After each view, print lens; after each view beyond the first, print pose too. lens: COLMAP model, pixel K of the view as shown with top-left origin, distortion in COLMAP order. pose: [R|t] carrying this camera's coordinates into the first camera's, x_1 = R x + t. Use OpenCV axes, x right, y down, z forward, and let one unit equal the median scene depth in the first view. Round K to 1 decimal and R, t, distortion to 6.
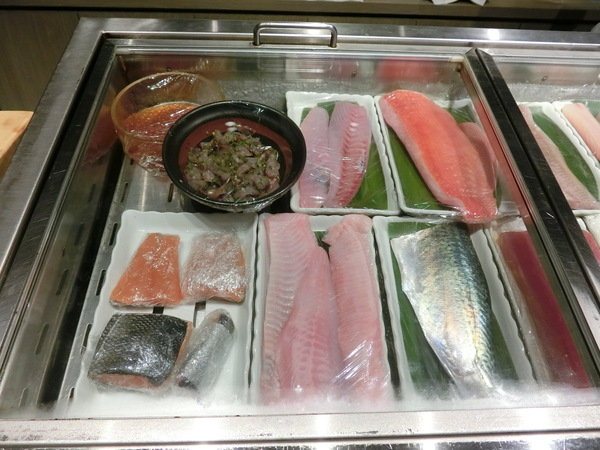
lens RADIAL K [[438.3, 0, 300.2], [0, 438.3, 211.3], [0, 0, 1]] dist [-0.030531, 0.007859]
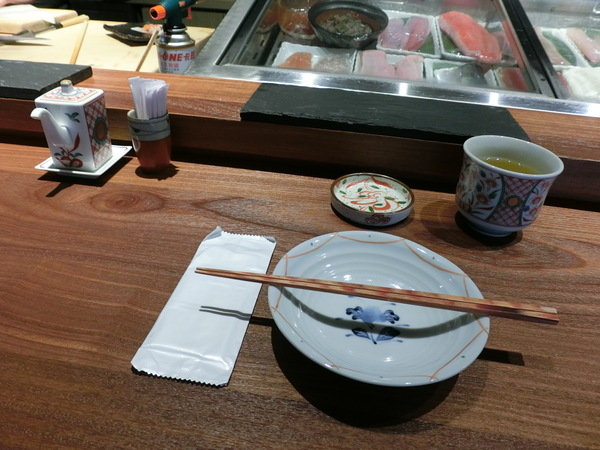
lens RADIAL K [[438.3, 0, 299.5], [0, 438.3, 226.4], [0, 0, 1]] dist [-0.030531, 0.007859]
pose [[0.980571, 0.113954, -0.159671, 0.027920], [-0.130180, 0.986917, -0.095118, 0.691960], [0.146743, 0.114056, 0.982577, -0.511452]]
